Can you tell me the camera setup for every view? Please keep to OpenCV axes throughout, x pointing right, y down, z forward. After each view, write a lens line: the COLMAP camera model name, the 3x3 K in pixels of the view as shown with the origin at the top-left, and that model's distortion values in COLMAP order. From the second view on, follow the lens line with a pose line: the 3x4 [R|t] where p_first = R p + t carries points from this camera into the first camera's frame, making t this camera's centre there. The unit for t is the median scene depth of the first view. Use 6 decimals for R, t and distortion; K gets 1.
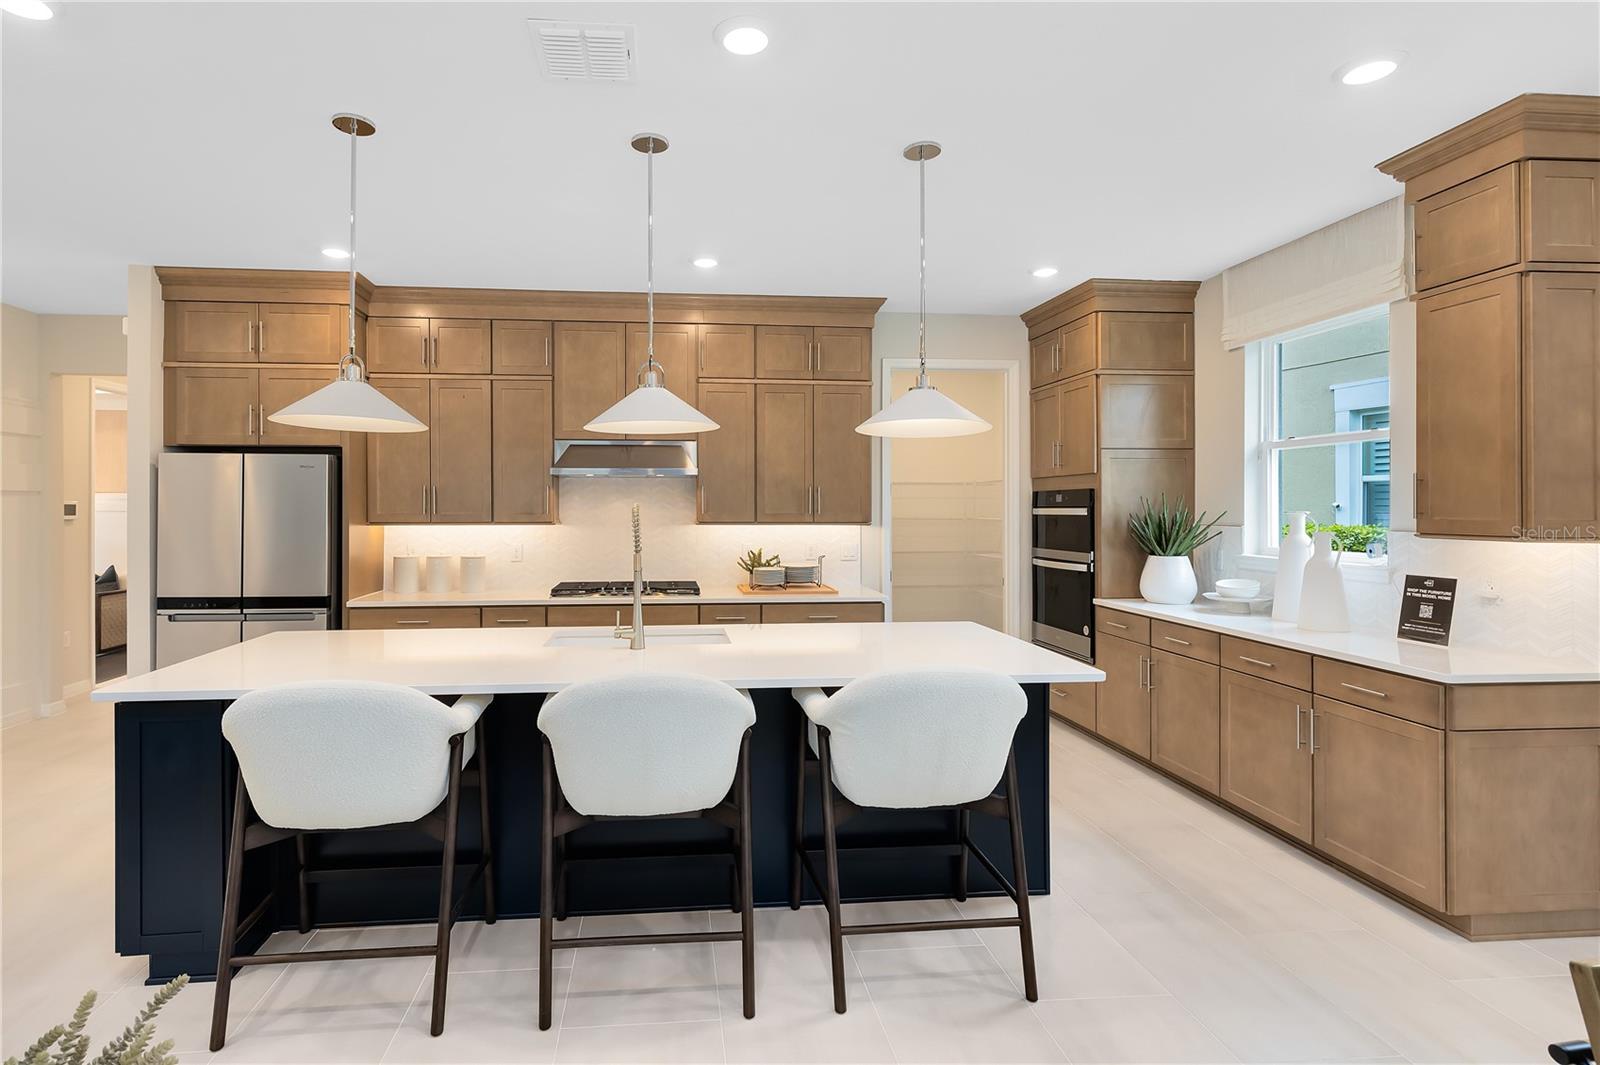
lens RADIAL K [[797.5, 0, 724.3], [0, 797.5, 505.7], [0, 0, 1]] dist [0.004194, -0.000649]
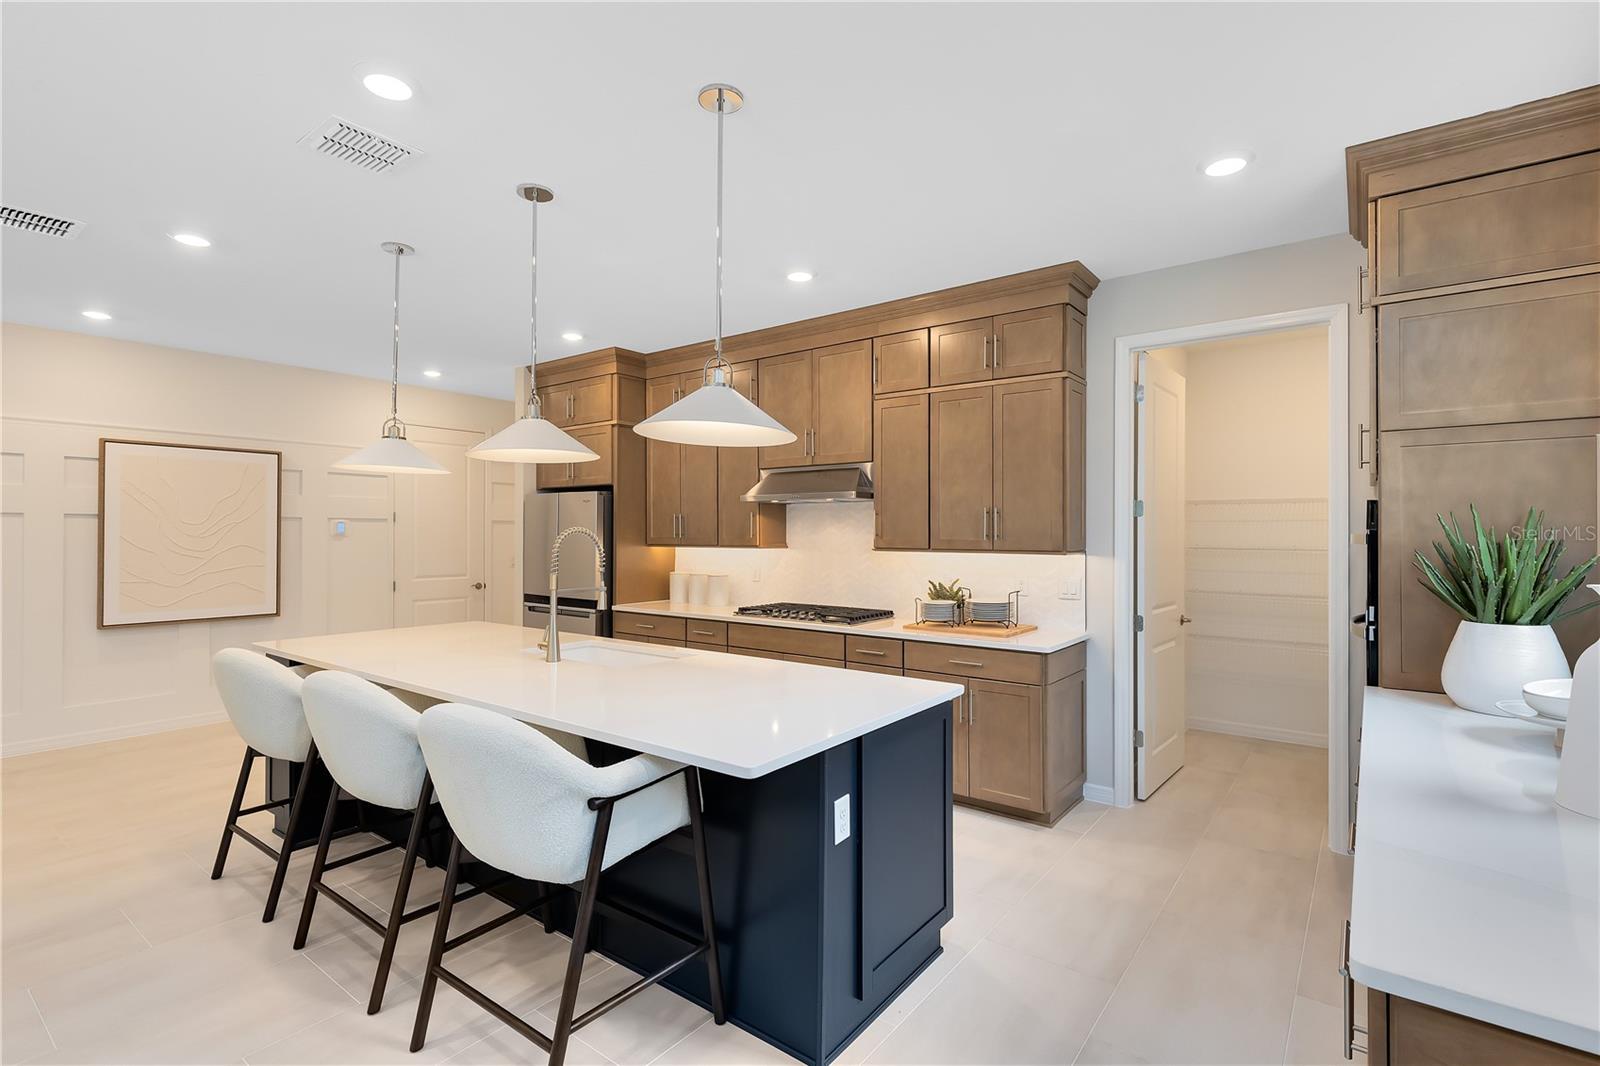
lens RADIAL K [[737.0, 0, 804.6], [0, 737.0, 529.9], [0, 0, 1]] dist [0.008566, -0.000051]
pose [[0.733844, -0.001264, -0.679317, 0.530920], [-0.001722, 0.999992, -0.003721, 0.002967], [0.679316, 0.003901, 0.733835, 0.320704]]
